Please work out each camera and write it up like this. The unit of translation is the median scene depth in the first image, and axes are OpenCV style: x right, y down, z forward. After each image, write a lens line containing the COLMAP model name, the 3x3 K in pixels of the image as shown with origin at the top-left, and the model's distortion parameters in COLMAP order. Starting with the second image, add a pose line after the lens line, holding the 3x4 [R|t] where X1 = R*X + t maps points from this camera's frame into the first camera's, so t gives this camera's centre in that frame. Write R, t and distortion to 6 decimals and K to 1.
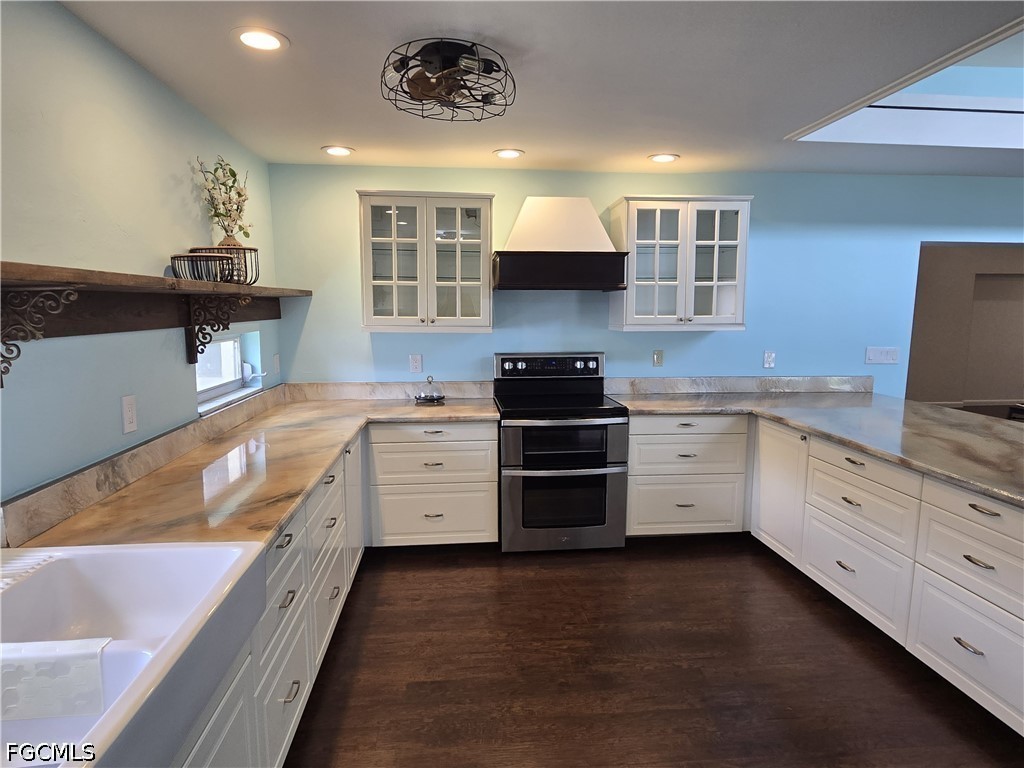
lens RADIAL K [[587.8, 0, 500.8], [0, 587.8, 400.6], [0, 0, 1]] dist [-0.028969, -0.000285]
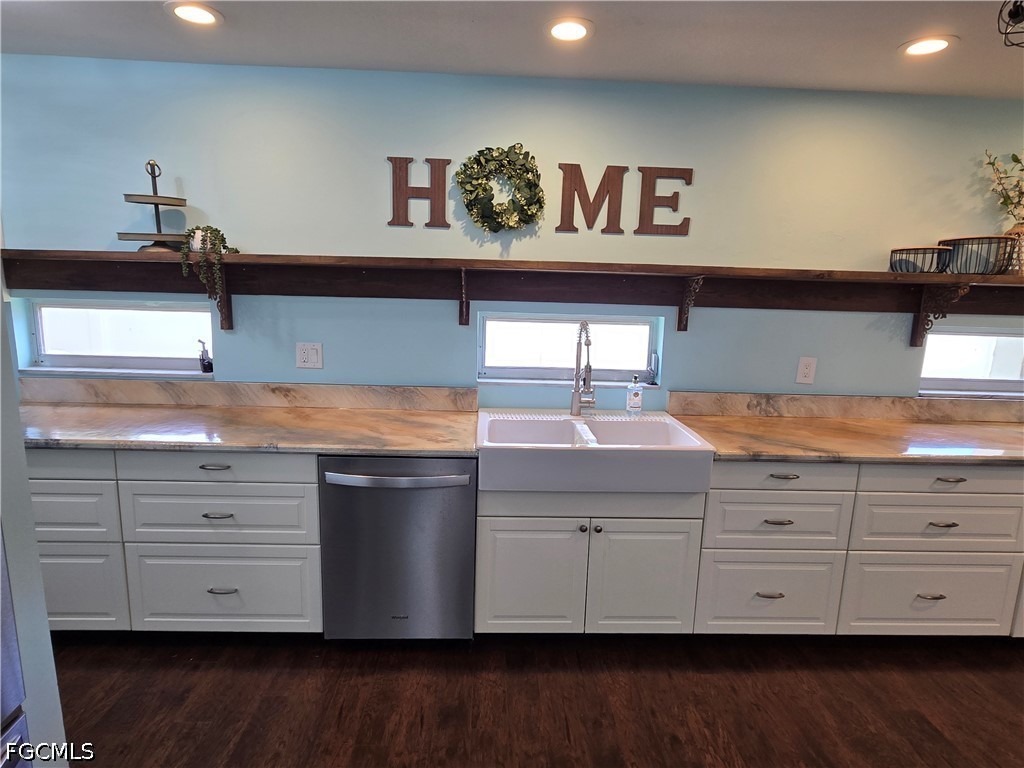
lens RADIAL K [[586.5, 0, 510.5], [0, 586.5, 392.8], [0, 0, 1]] dist [0.000142, -0.000110]
pose [[-0.037527, 0.180002, -0.982950, 0.448656], [-0.183806, 0.965617, 0.183845, -0.030954], [0.982246, 0.187571, -0.003151, 0.190323]]
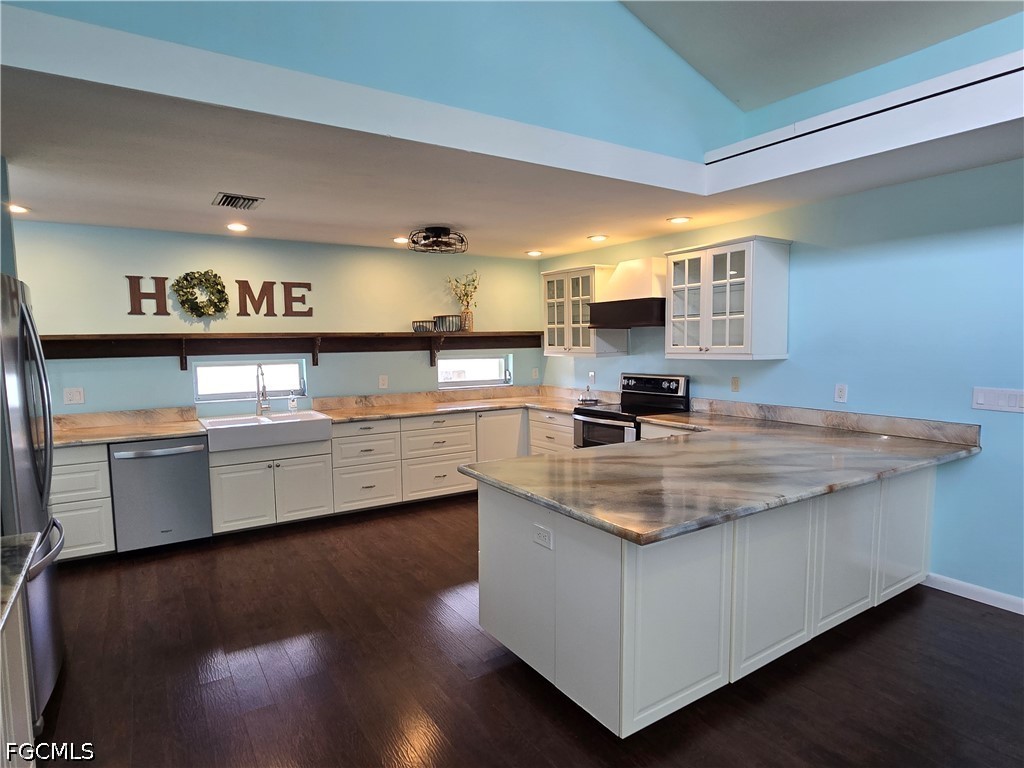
lens RADIAL K [[586.5, 0, 510.5], [0, 586.5, 392.8], [0, 0, 1]] dist [0.000142, -0.000110]
pose [[0.473439, 0.072527, -0.877836, 1.202622], [-0.123743, 0.992197, 0.015237, -0.024748], [0.872091, 0.101412, 0.478719, 0.124063]]
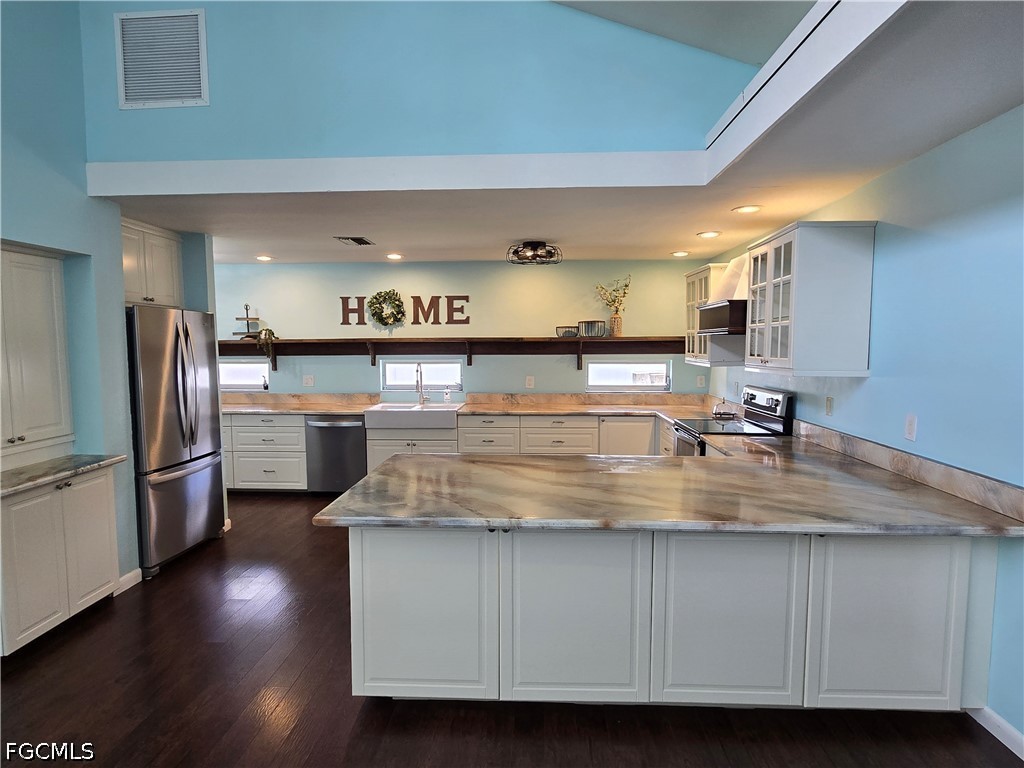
lens RADIAL K [[586.5, 0, 510.5], [0, 586.5, 392.8], [0, 0, 1]] dist [0.000142, -0.000110]
pose [[-0.130606, 0.085659, -0.987727, 1.385084], [-0.149295, 0.983201, 0.105008, -0.132387], [0.980129, 0.161178, -0.115624, 0.738831]]
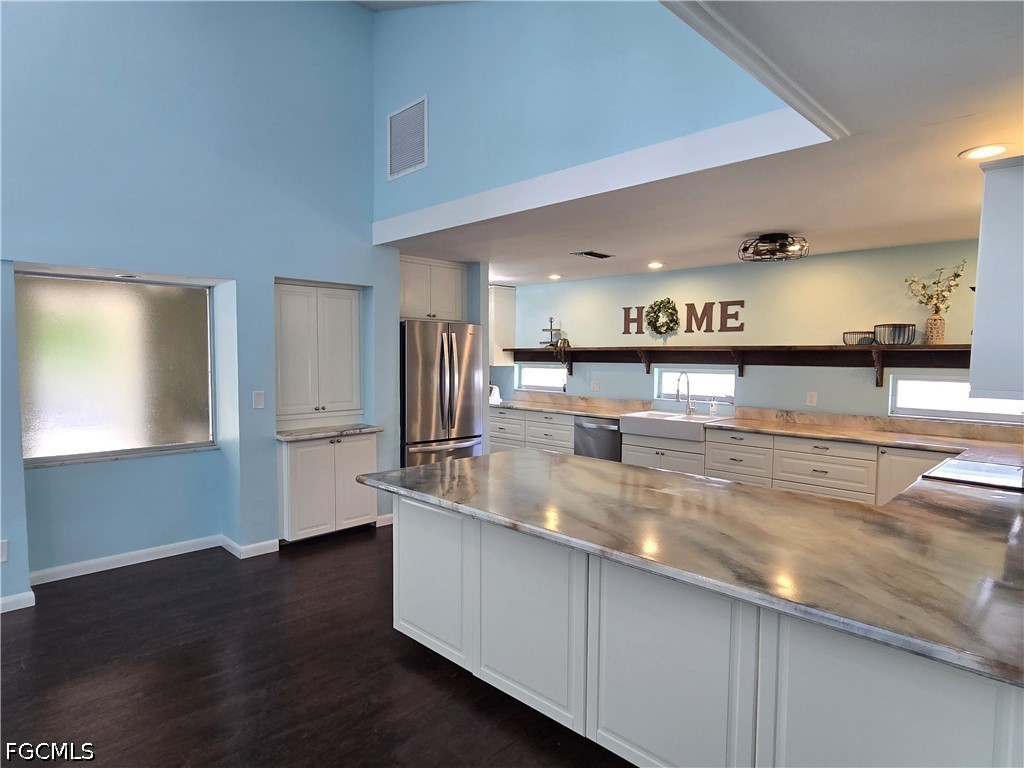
lens RADIAL K [[586.5, 0, 510.5], [0, 586.5, 392.8], [0, 0, 1]] dist [0.000142, -0.000110]
pose [[-0.758158, 0.036380, -0.651055, 1.178017], [-0.108276, 0.977558, 0.180712, -0.188527], [0.643018, 0.207502, -0.737205, 1.190777]]
